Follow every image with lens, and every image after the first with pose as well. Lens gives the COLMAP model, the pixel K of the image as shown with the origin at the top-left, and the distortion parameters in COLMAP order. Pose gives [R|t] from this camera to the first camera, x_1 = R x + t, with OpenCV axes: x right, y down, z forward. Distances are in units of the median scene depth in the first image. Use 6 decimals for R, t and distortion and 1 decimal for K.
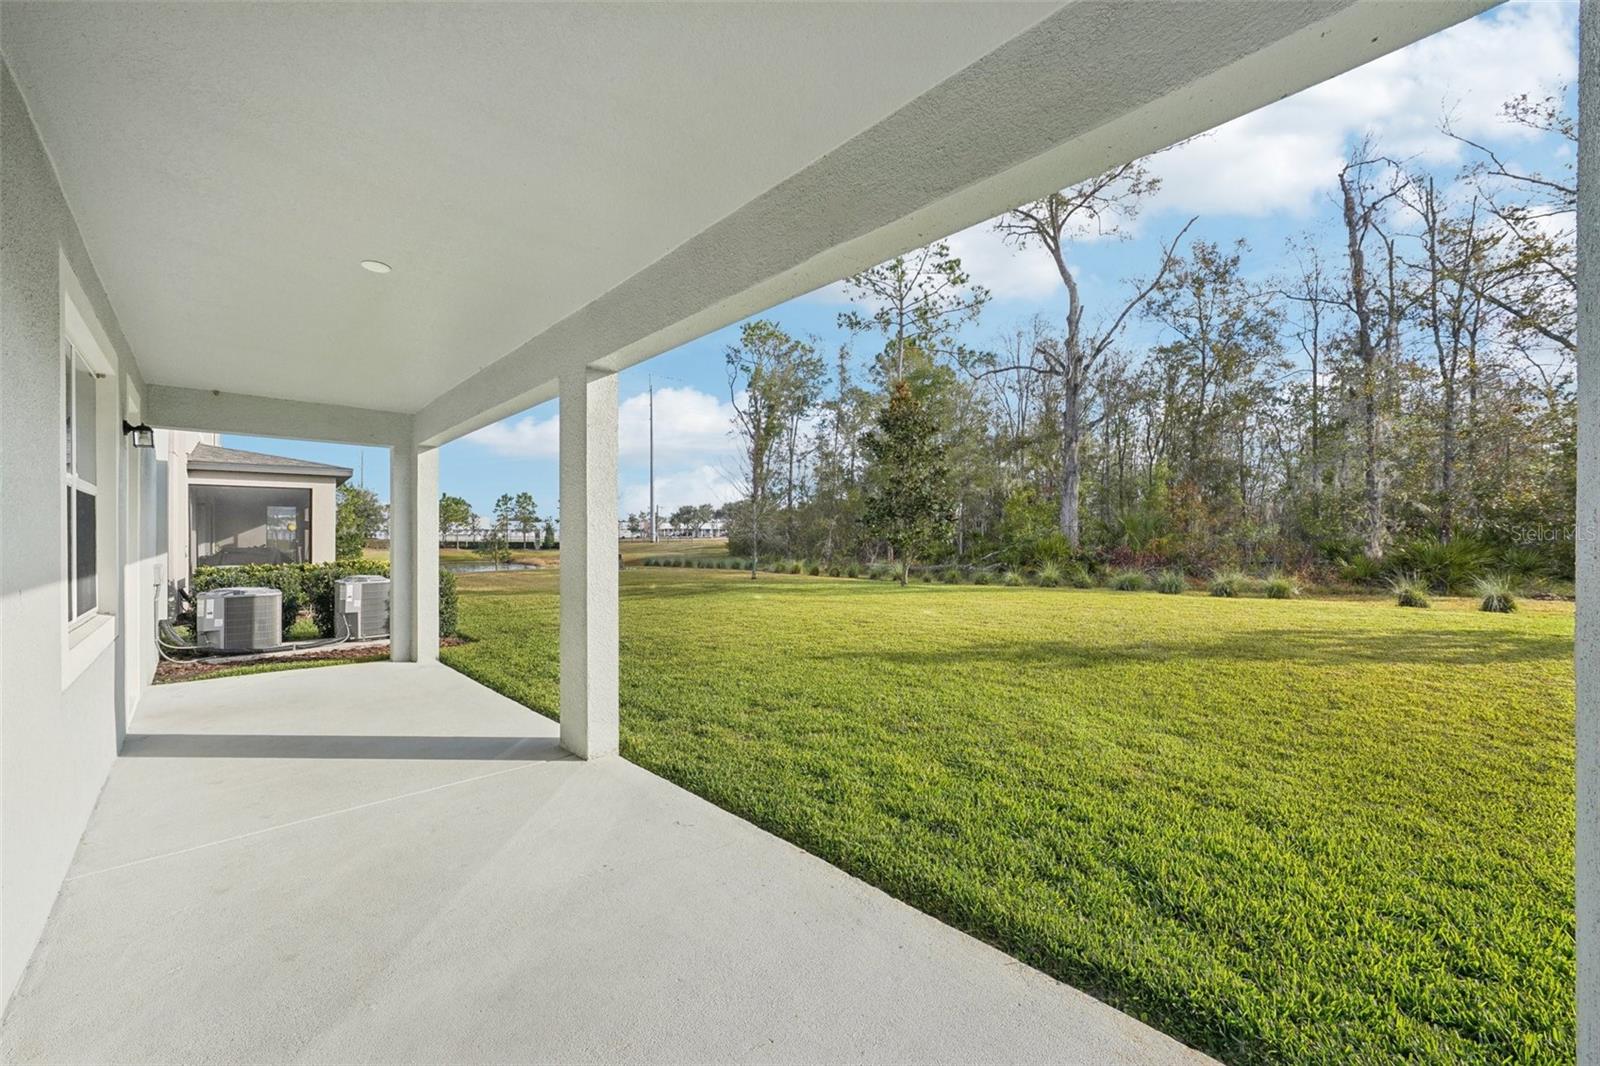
lens RADIAL K [[605.1, 0, 800.0], [0, 605.1, 533.0], [0, 0, 1]] dist [-0.000112, 0.000071]
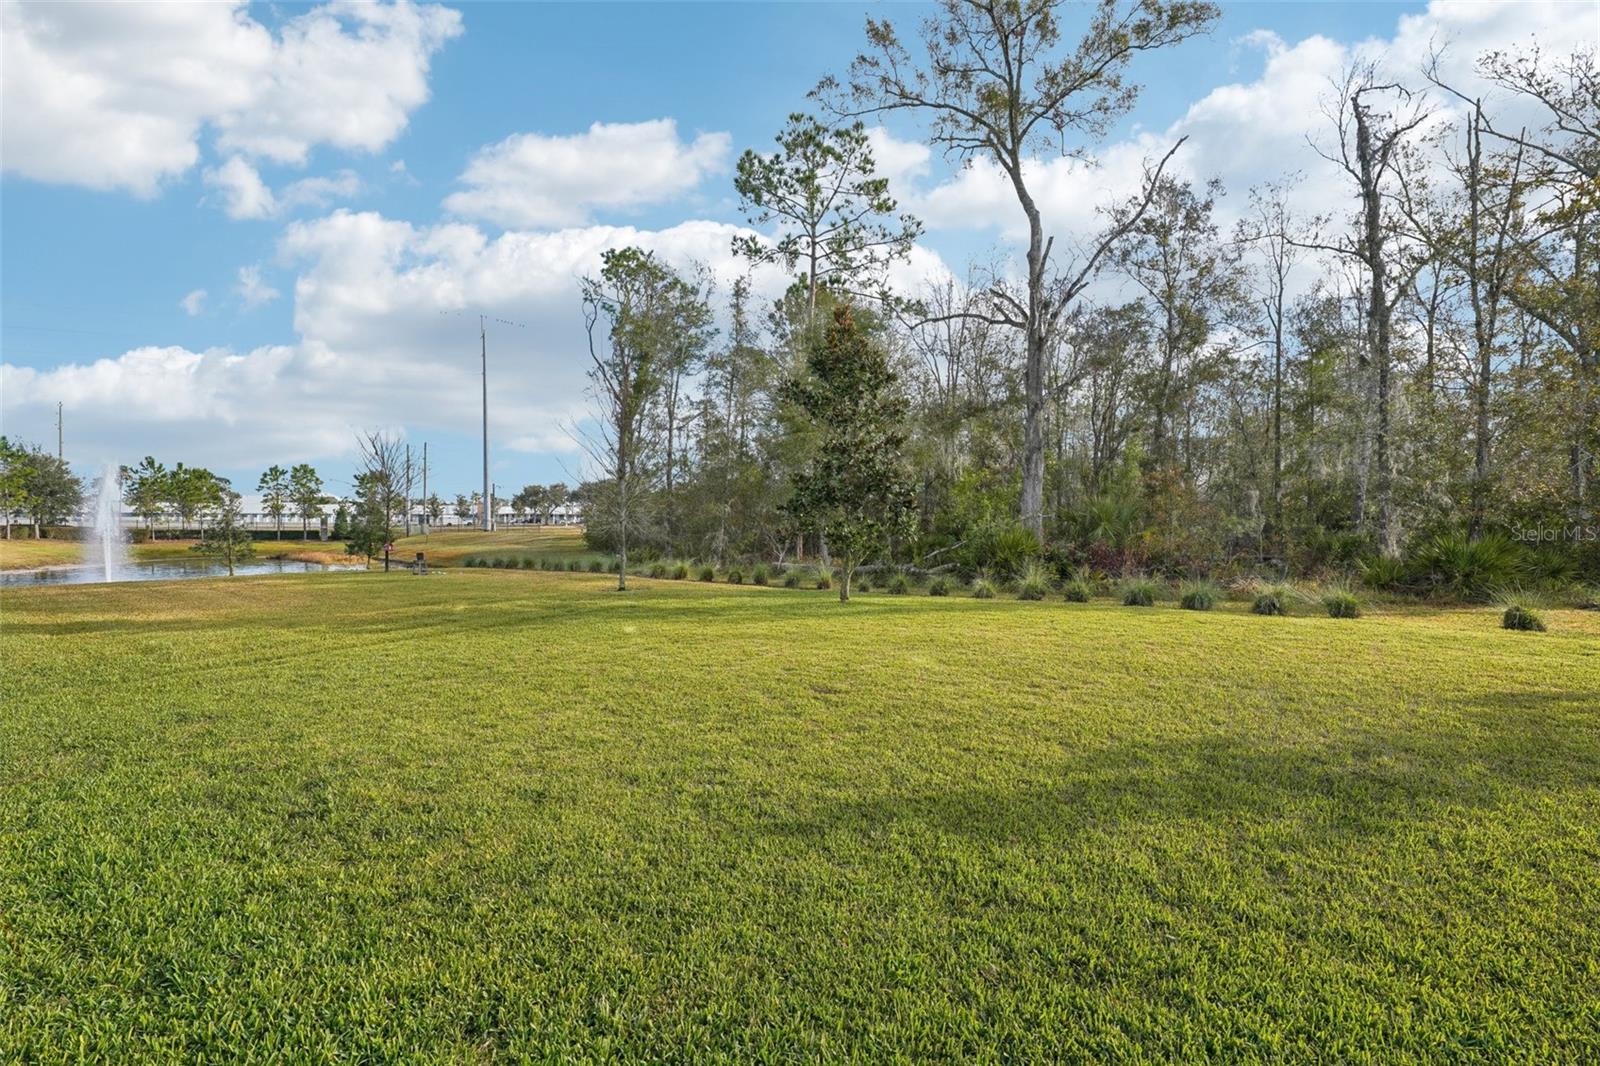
lens RADIAL K [[660.5, 0, 802.4], [0, 660.5, 551.7], [0, 0, 1]] dist [-0.024118, -0.000317]
pose [[0.981058, -0.003298, 0.193685, -0.013276], [-0.006283, 0.998787, 0.048833, -0.003810], [-0.193611, -0.049125, 0.979848, 0.148733]]
